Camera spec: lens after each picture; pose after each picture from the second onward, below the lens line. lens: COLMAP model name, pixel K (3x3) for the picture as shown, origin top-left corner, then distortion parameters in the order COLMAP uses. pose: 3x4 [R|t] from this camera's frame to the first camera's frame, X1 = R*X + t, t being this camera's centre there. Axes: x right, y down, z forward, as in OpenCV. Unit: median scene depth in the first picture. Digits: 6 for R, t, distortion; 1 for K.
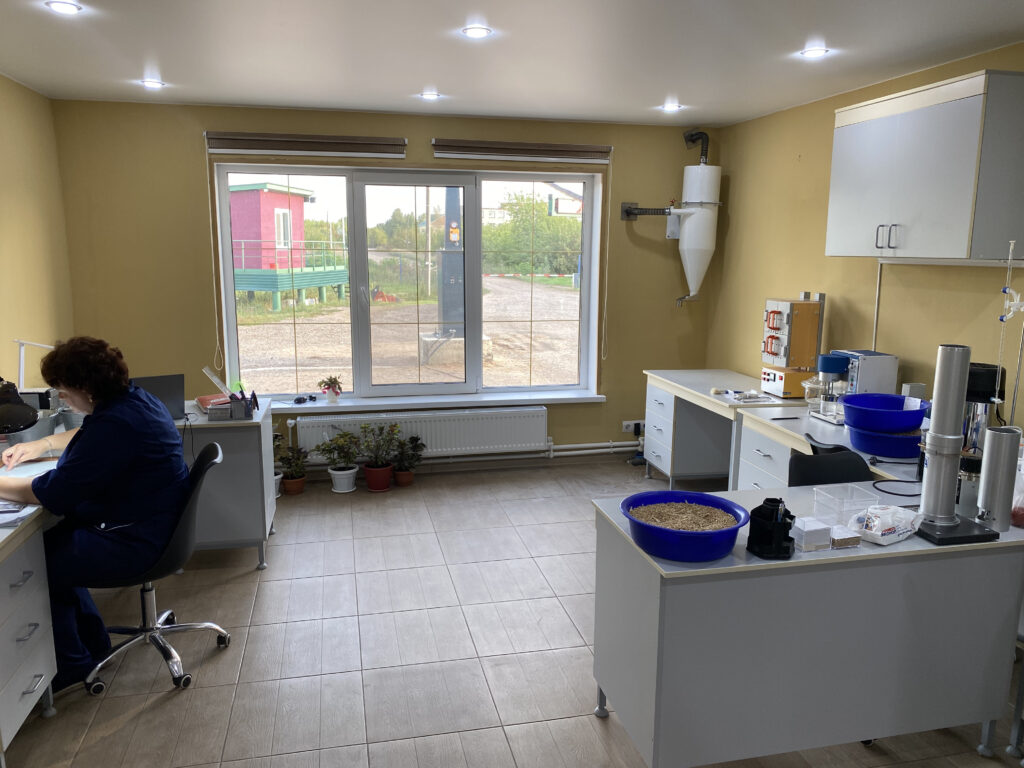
lens RADIAL K [[764.0, 0, 512.0], [0, 764.0, 384.0], [0, 0, 1]] dist [0.043885, -0.001024]
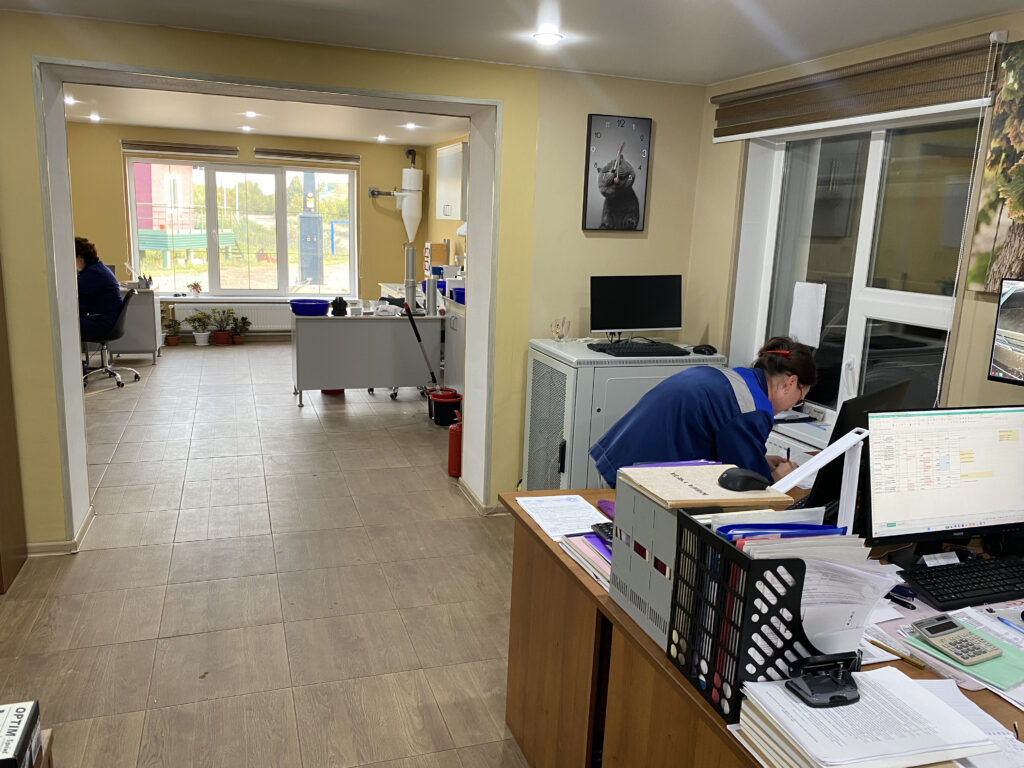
lens RADIAL K [[777.7, 0, 512.0], [0, 777.7, 384.0], [0, 0, 1]] dist [0.004209, -0.005923]
pose [[0.993027, 0.006713, 0.117692, 0.273655], [-0.010213, 0.999523, 0.029156, 0.163455], [-0.117440, -0.030154, 0.992622, -0.851381]]
